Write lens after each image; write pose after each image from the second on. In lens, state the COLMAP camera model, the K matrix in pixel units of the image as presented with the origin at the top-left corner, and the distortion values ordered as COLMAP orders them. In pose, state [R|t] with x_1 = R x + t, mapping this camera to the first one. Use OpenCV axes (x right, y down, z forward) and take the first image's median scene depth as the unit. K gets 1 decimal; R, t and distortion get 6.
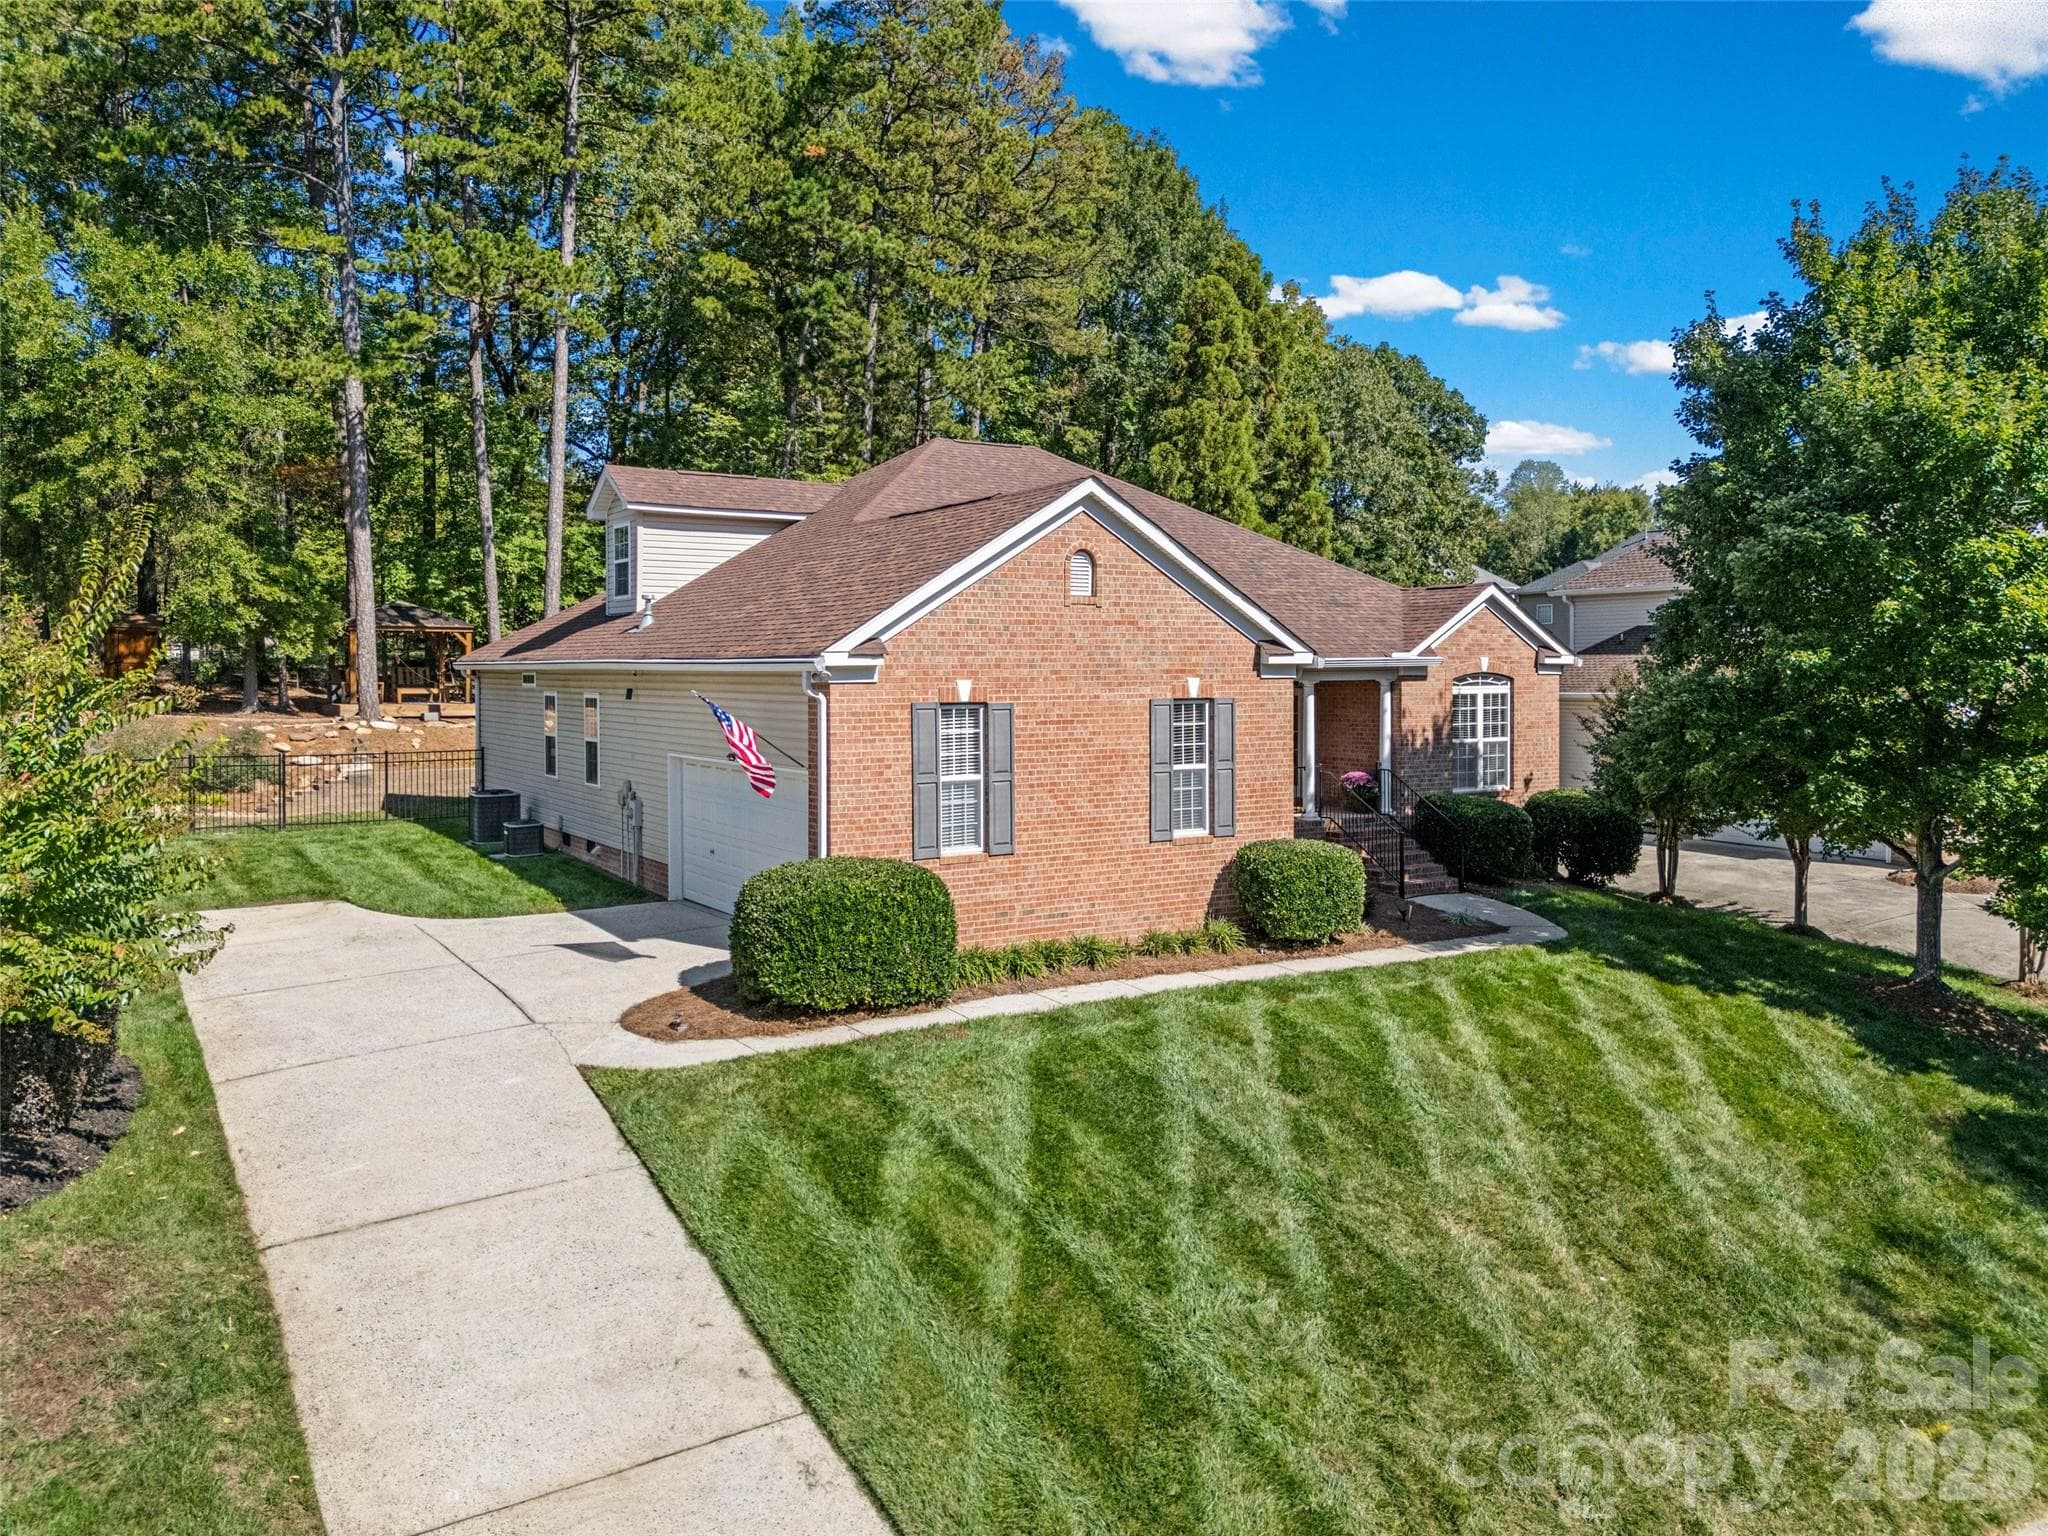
lens RADIAL K [[1478.4, 0, 1017.5], [0, 1478.4, 690.3], [0, 0, 1]] dist [0.105985, -0.099691]
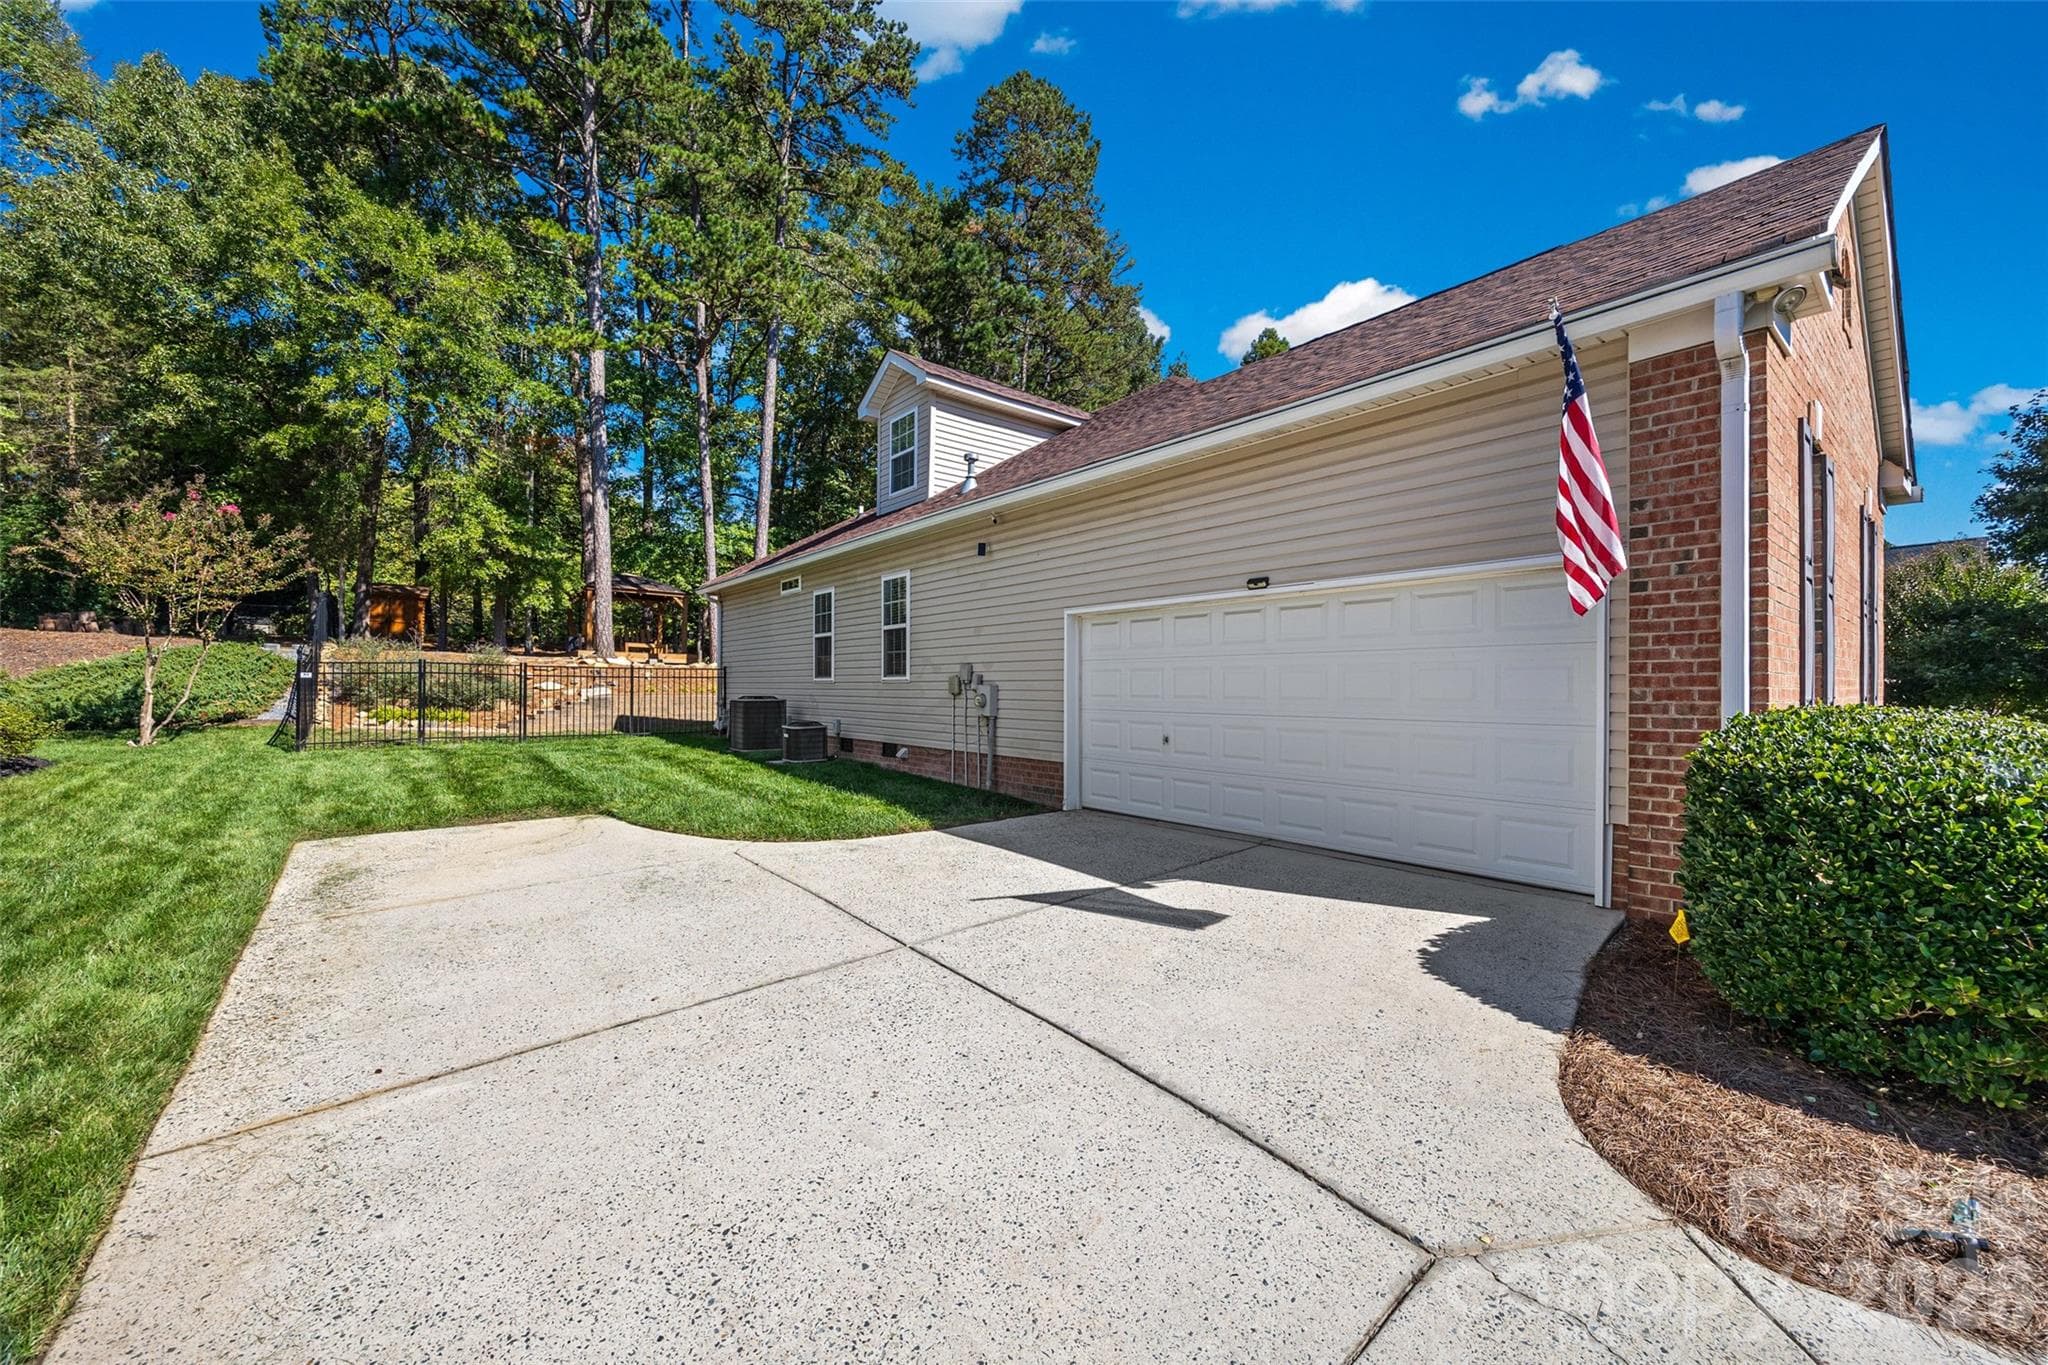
lens RADIAL K [[788.1, 0, 1057.4], [0, 788.1, 681.4], [0, 0, 1]] dist [0.000363, -0.000076]
pose [[0.990981, 0.005723, 0.133883, -0.207630], [-0.003432, 0.999844, -0.017334, 0.059634], [-0.133961, 0.016718, 0.990846, 0.435802]]
